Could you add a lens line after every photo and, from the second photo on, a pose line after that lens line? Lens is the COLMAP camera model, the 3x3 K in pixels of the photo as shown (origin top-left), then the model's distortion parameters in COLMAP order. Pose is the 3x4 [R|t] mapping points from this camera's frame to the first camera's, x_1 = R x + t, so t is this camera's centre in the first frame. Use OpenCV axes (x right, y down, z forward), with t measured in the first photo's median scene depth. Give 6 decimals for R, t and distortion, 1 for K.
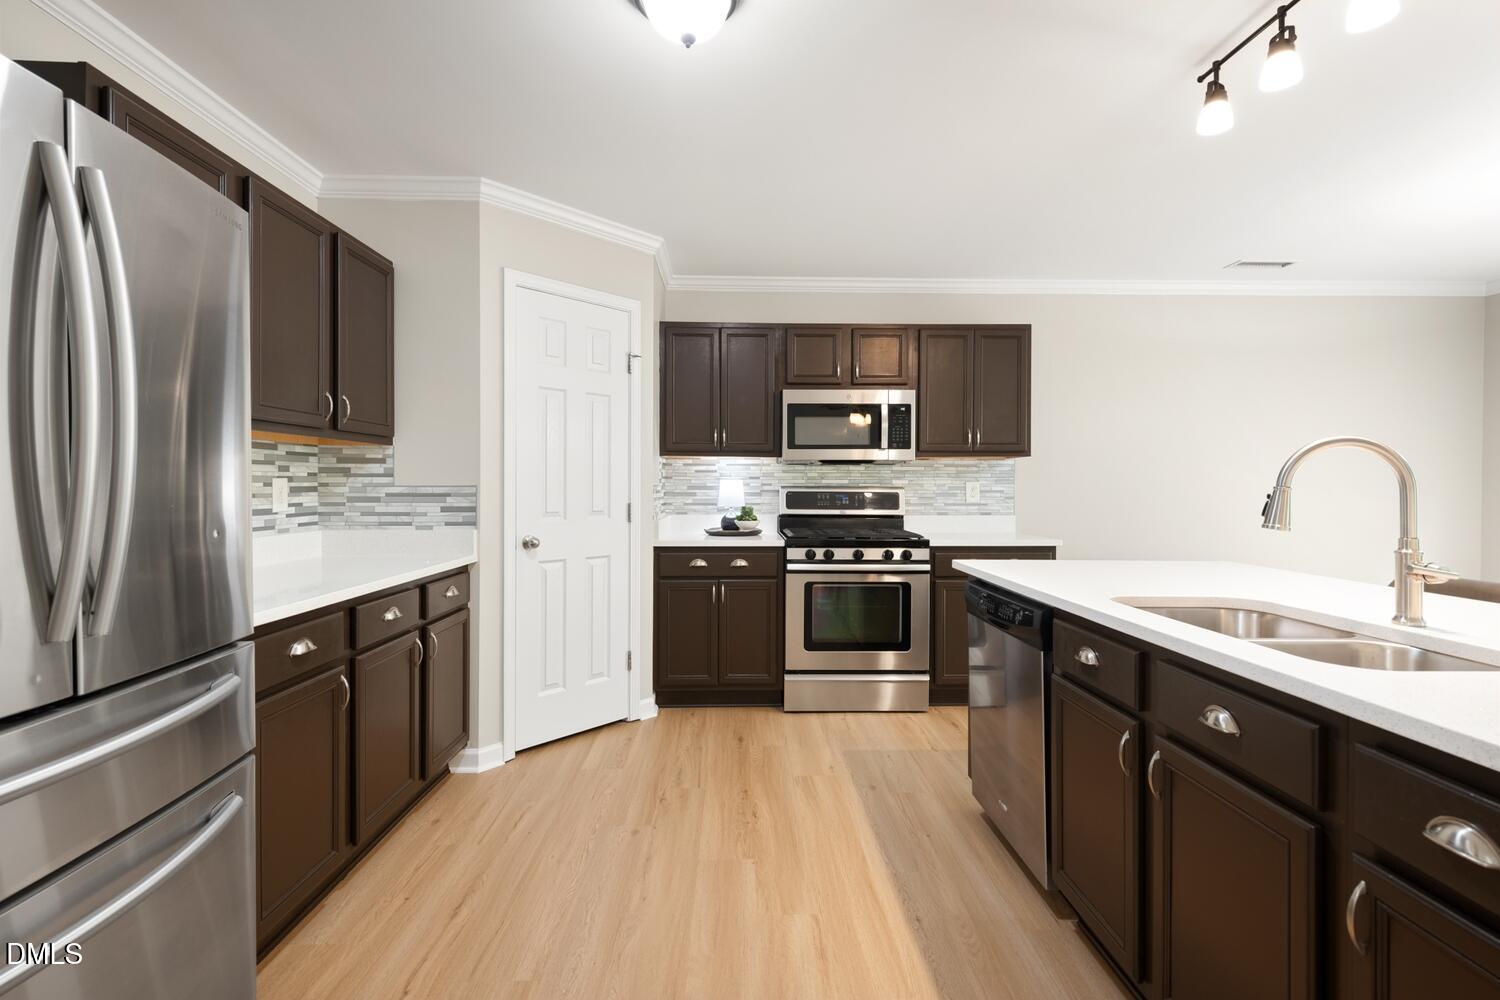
lens RADIAL K [[735.1, 0, 750.8], [0, 735.1, 494.2], [0, 0, 1]] dist [-0.001172, 0.000026]
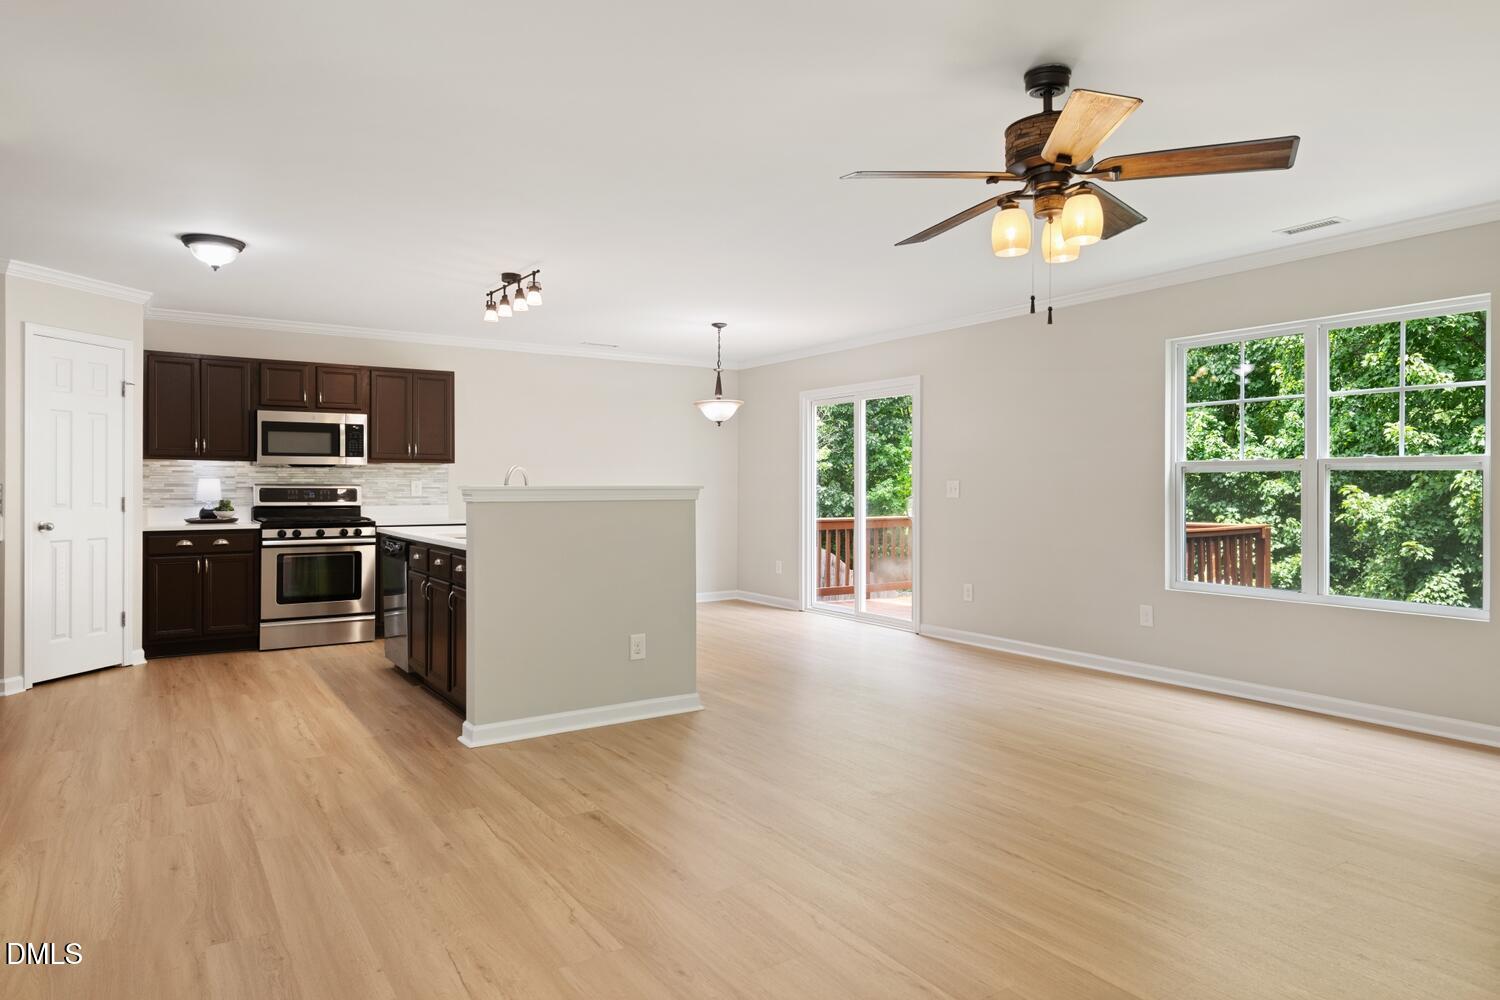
lens RADIAL K [[863.8, 0, 756.3], [0, 863.8, 488.8], [0, 0, 1]] dist [-0.004053, -0.004539]
pose [[0.832553, -0.002755, 0.553939, -0.067465], [0.004558, 0.999988, -0.001877, 0.004846], [-0.553927, 0.004088, 0.832555, -0.771428]]
